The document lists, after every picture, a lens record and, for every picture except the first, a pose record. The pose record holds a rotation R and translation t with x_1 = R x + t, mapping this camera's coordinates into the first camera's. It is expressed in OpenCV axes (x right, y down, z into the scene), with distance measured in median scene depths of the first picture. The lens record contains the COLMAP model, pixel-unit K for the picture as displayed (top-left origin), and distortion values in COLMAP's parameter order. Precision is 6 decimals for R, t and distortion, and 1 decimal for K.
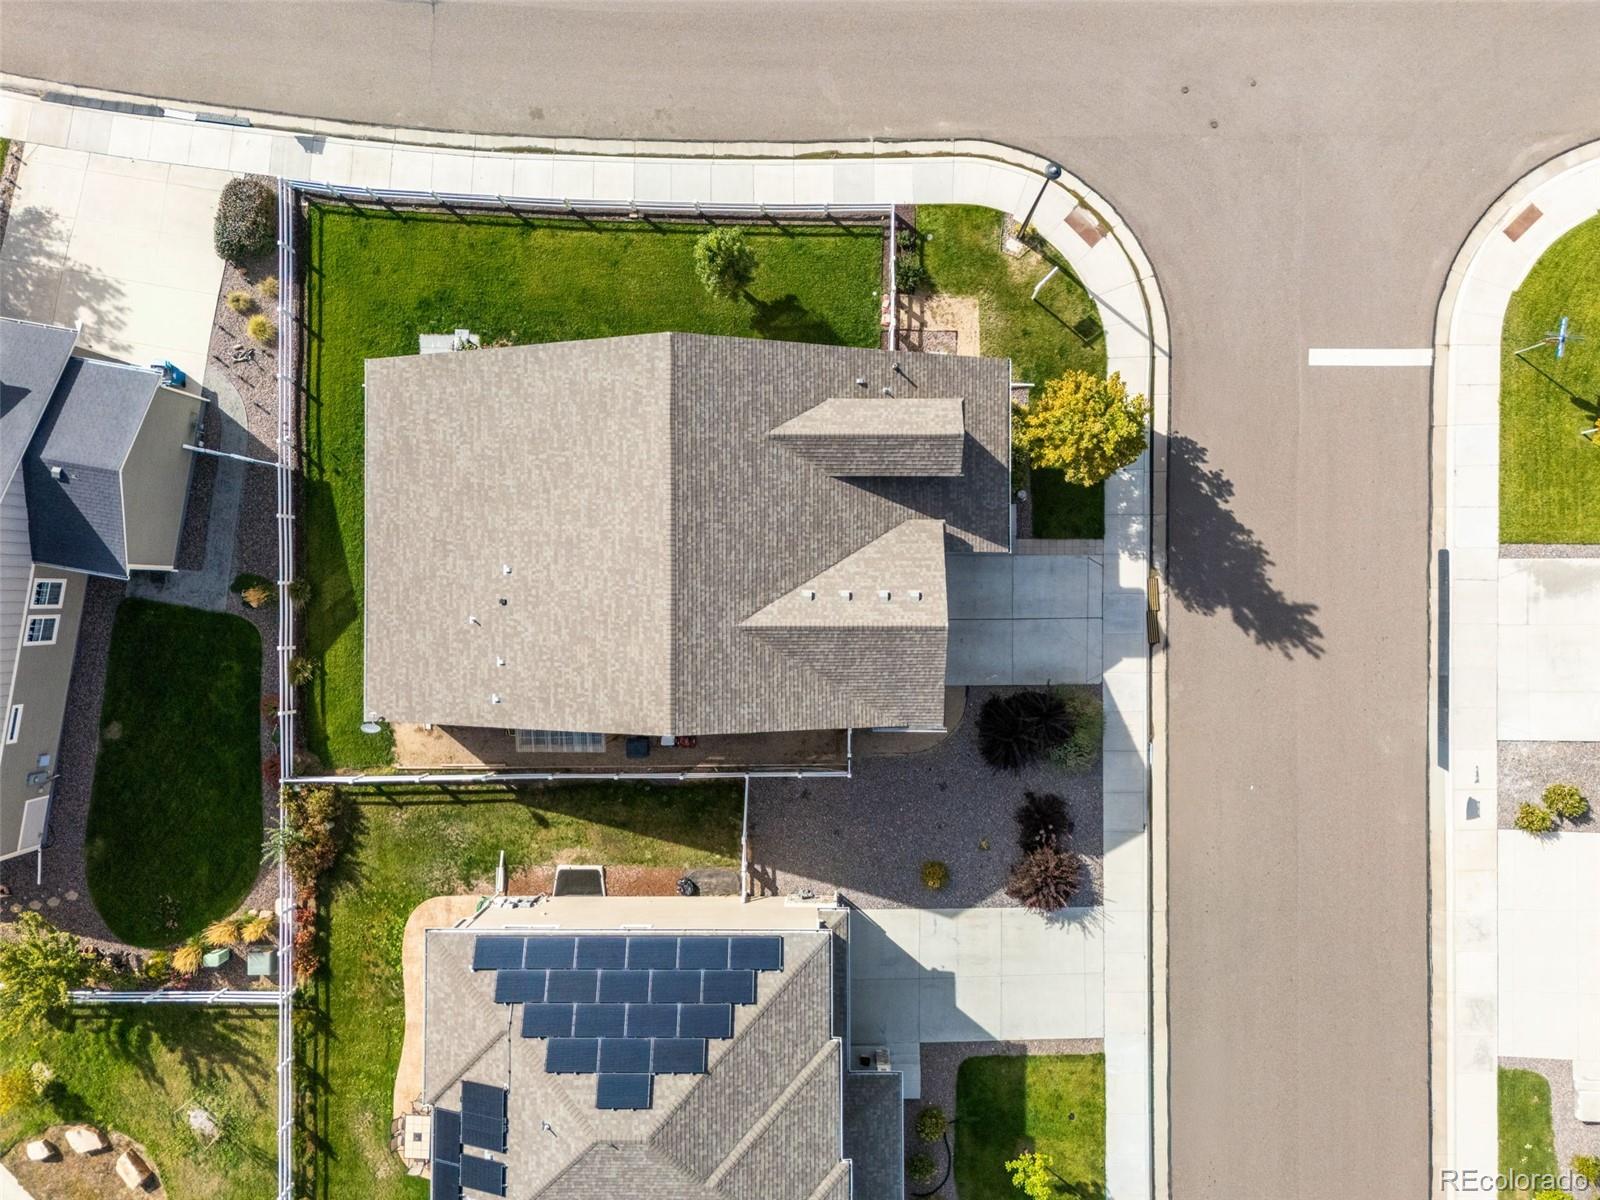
lens RADIAL K [[1256.9, 0, 800.0], [0, 1256.9, 600.0], [0, 0, 1]] dist [0.088684, -0.103539]
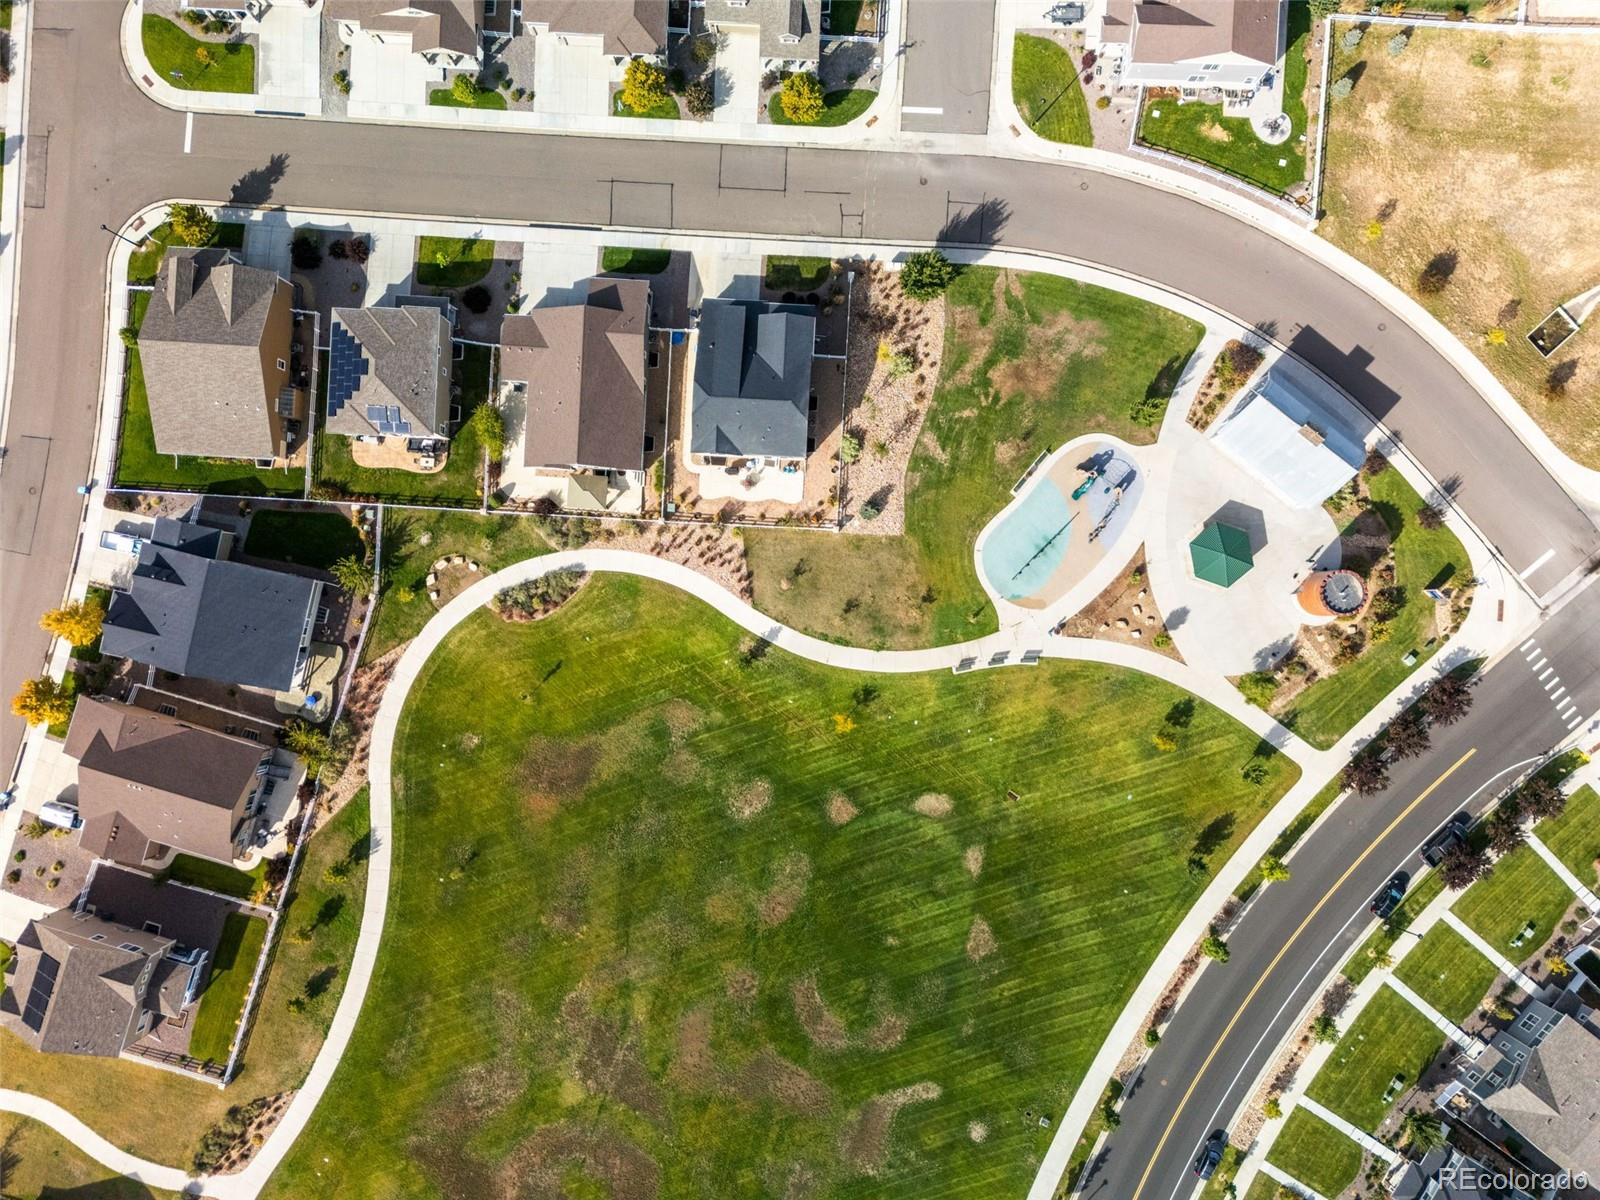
lens RADIAL K [[1256.9, 0, 800.0], [0, 1256.9, 600.0], [0, 0, 1]] dist [0.088684, -0.103539]
pose [[0.054704, -0.998222, 0.023662, -0.636703], [0.998502, 0.054653, -0.002785, 1.304753], [0.001487, 0.023779, 0.999716, -1.965393]]
